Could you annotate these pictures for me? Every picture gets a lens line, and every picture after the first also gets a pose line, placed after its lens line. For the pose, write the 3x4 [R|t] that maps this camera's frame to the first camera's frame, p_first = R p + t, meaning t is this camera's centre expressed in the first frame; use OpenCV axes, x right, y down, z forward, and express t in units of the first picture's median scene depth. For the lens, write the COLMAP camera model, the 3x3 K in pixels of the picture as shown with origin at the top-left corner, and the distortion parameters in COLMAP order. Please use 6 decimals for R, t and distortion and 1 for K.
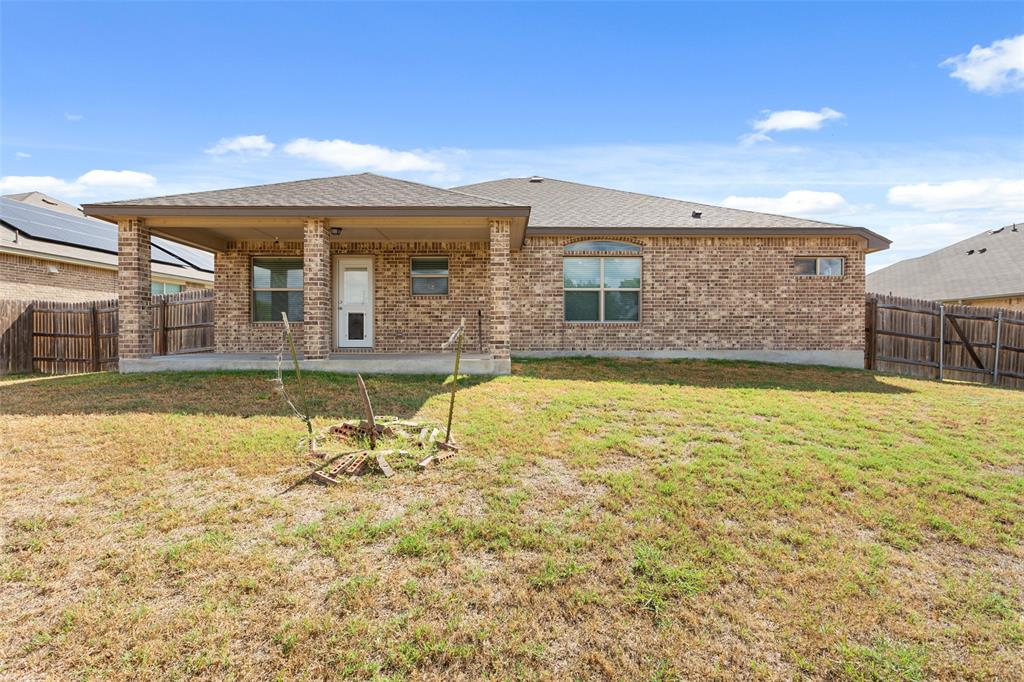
lens RADIAL K [[500.0, 0, 495.3], [0, 500.0, 335.4], [0, 0, 1]] dist [0.002797, 0.000198]
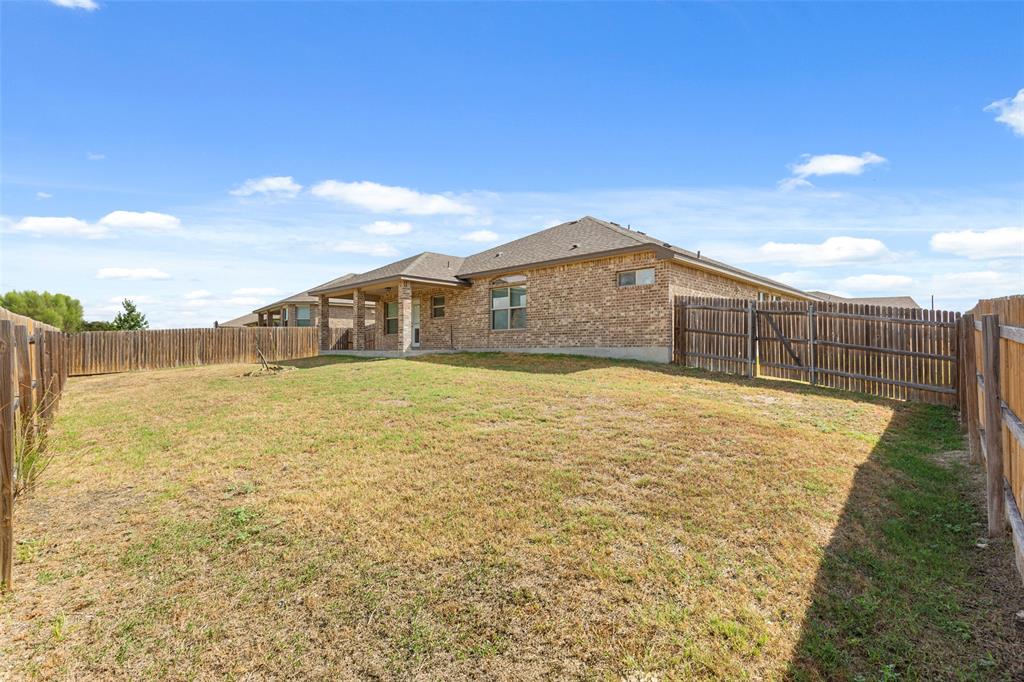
lens RADIAL K [[486.7, 0, 512.0], [0, 486.7, 341.0], [0, 0, 1]] dist [0.000797, 0.000112]
pose [[0.701333, -0.013771, -0.712701, 1.283900], [0.004990, 0.999884, -0.014410, 0.030228], [0.712816, 0.006550, 0.701320, -0.033230]]
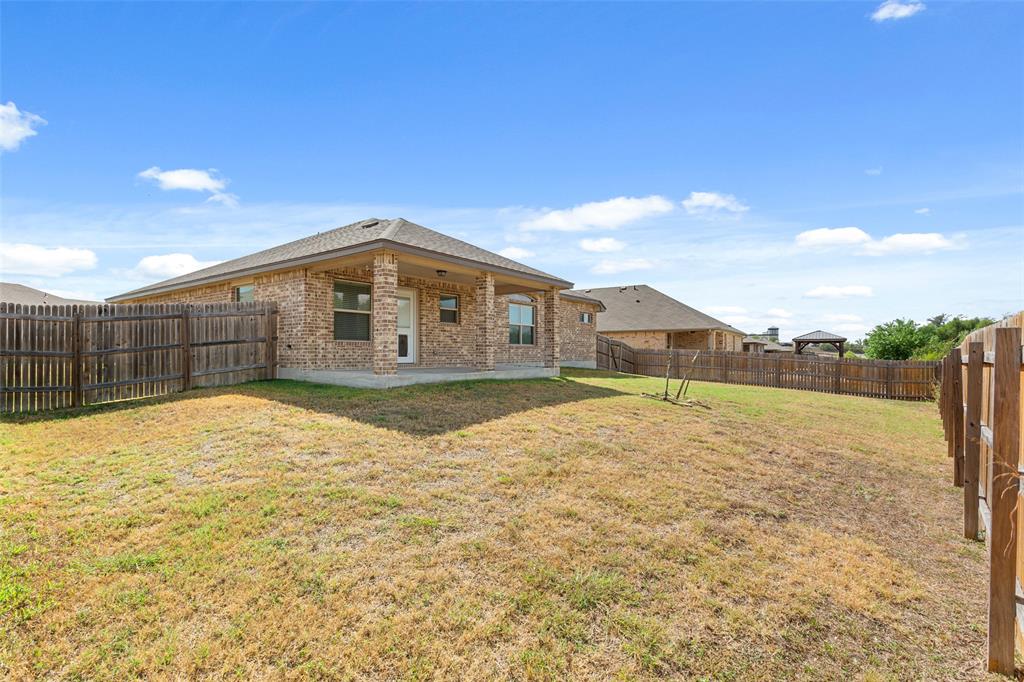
lens RADIAL K [[492.7, 0, 511.3], [0, 492.7, 355.1], [0, 0, 1]] dist [0.001254, -0.000646]
pose [[0.598984, -0.002998, 0.800756, -1.080179], [-0.006784, 0.999938, 0.008818, -0.007836], [-0.800732, -0.010714, 0.598926, 0.075792]]
